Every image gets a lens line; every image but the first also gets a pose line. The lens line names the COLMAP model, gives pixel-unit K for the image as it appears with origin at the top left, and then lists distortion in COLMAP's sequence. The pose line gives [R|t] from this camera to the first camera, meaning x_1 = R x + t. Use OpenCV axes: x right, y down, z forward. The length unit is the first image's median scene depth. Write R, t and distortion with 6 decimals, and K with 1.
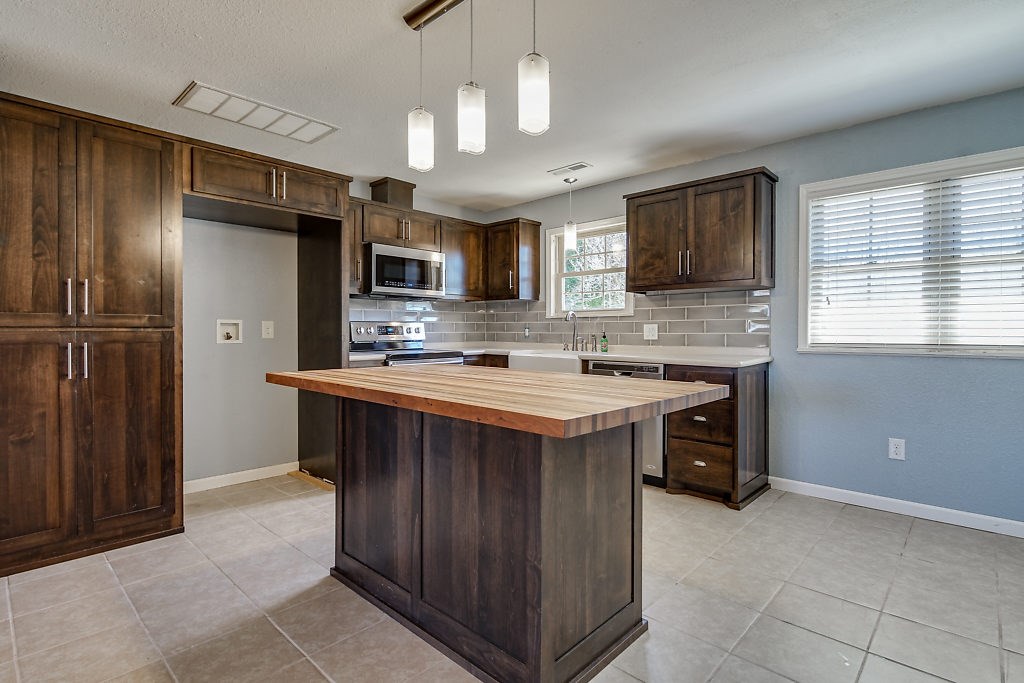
lens RADIAL K [[502.2, 0, 511.1], [0, 502.2, 337.2], [0, 0, 1]] dist [0.001315, -0.000756]
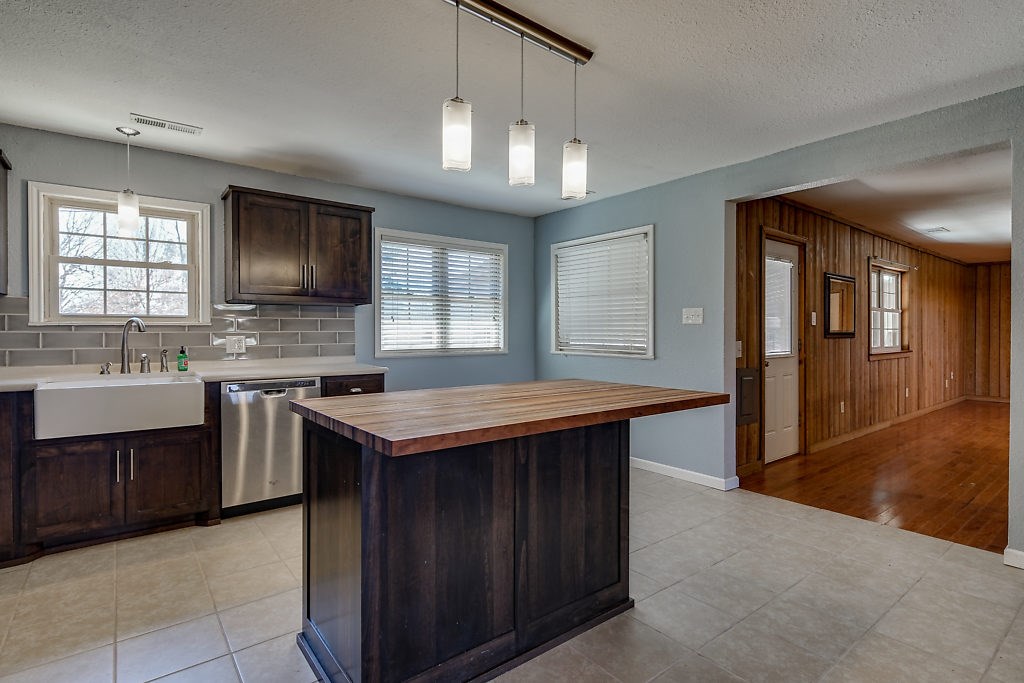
lens RADIAL K [[499.9, 0, 503.6], [0, 499.9, 343.5], [0, 0, 1]] dist [-0.000927, -0.000231]
pose [[0.163786, -0.022295, 0.986244, -0.634330], [0.014140, 0.999695, 0.020251, -0.029606], [-0.986395, 0.010629, 0.164051, 0.483610]]
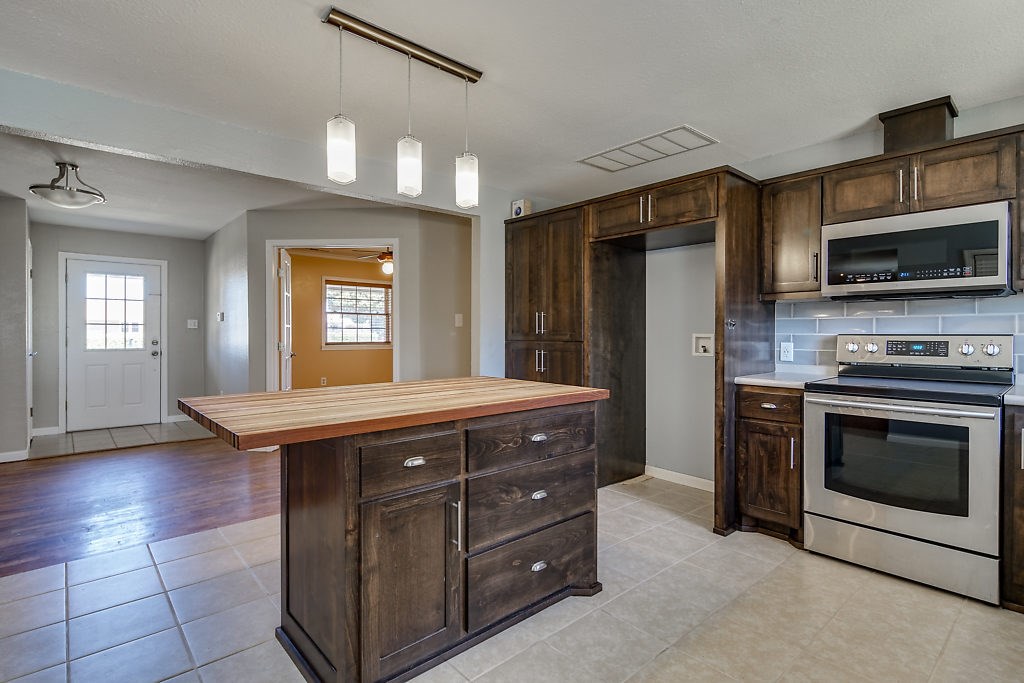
lens RADIAL K [[503.8, 0, 510.2], [0, 503.8, 333.7], [0, 0, 1]] dist [0.001197, -0.000798]
pose [[-0.088947, 0.000811, -0.996036, 0.575436], [-0.016383, 0.999863, 0.002277, -0.033453], [0.995902, 0.016520, -0.088922, 0.740195]]
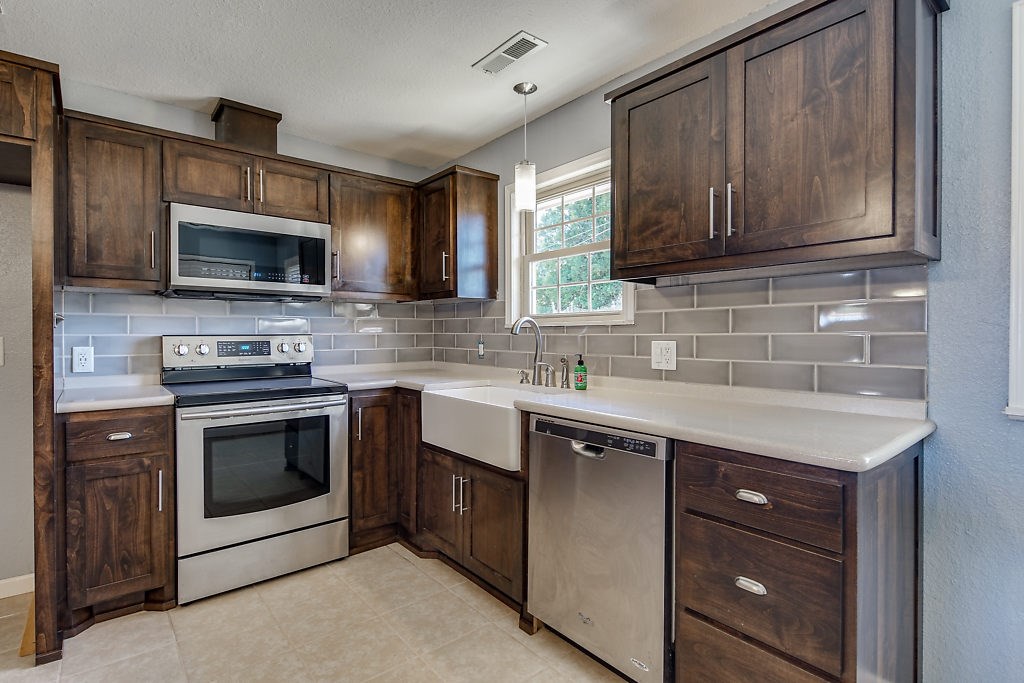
lens RADIAL K [[502.2, 0, 511.1], [0, 502.2, 337.2], [0, 0, 1]] dist [0.001315, -0.000756]
pose [[0.991017, 0.000385, -0.133734, 0.233711], [-0.001048, 0.999988, -0.004883, -0.033479], [0.133731, 0.004979, 0.991005, 0.562315]]
